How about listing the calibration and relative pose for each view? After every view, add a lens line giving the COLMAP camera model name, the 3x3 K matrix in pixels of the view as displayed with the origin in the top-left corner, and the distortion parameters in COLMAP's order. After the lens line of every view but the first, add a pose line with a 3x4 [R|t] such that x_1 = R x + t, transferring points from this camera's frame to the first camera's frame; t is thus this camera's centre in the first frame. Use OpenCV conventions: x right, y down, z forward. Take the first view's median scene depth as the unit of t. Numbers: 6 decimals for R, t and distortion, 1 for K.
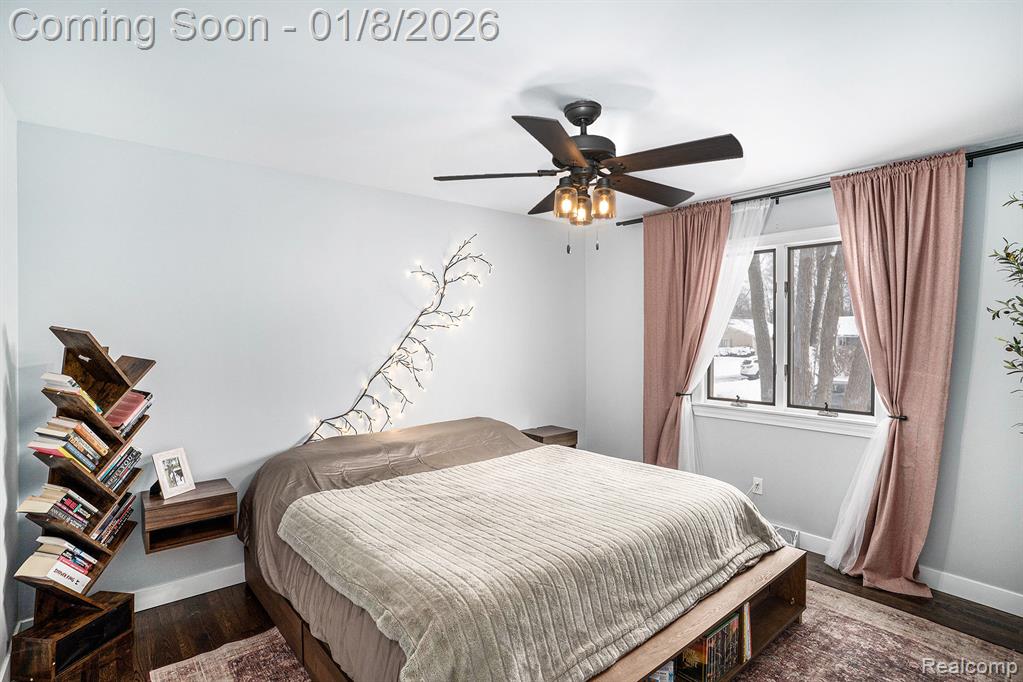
lens RADIAL K [[510.3, 0, 513.2], [0, 510.3, 338.7], [0, 0, 1]] dist [-0.072420, 0.032475]
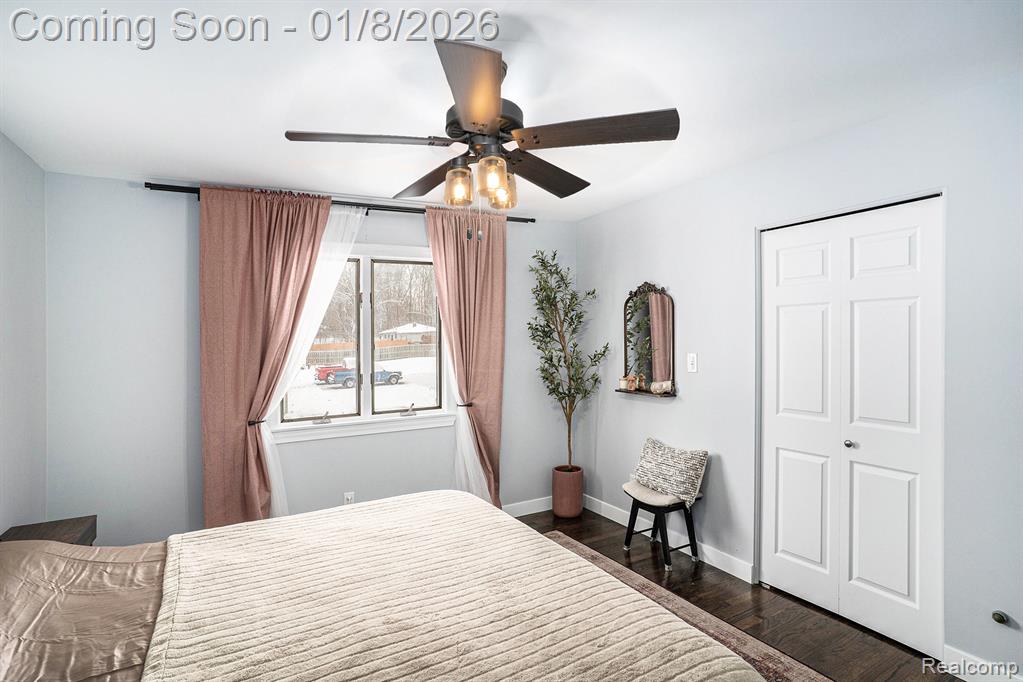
lens RADIAL K [[510.3, 0, 513.2], [0, 510.3, 338.7], [0, 0, 1]] dist [-0.072420, 0.032475]
pose [[0.208134, -0.002433, 0.978097, -0.412489], [0.037053, 0.999299, -0.005399, -0.003015], [-0.977398, 0.037365, 0.208079, 0.502416]]
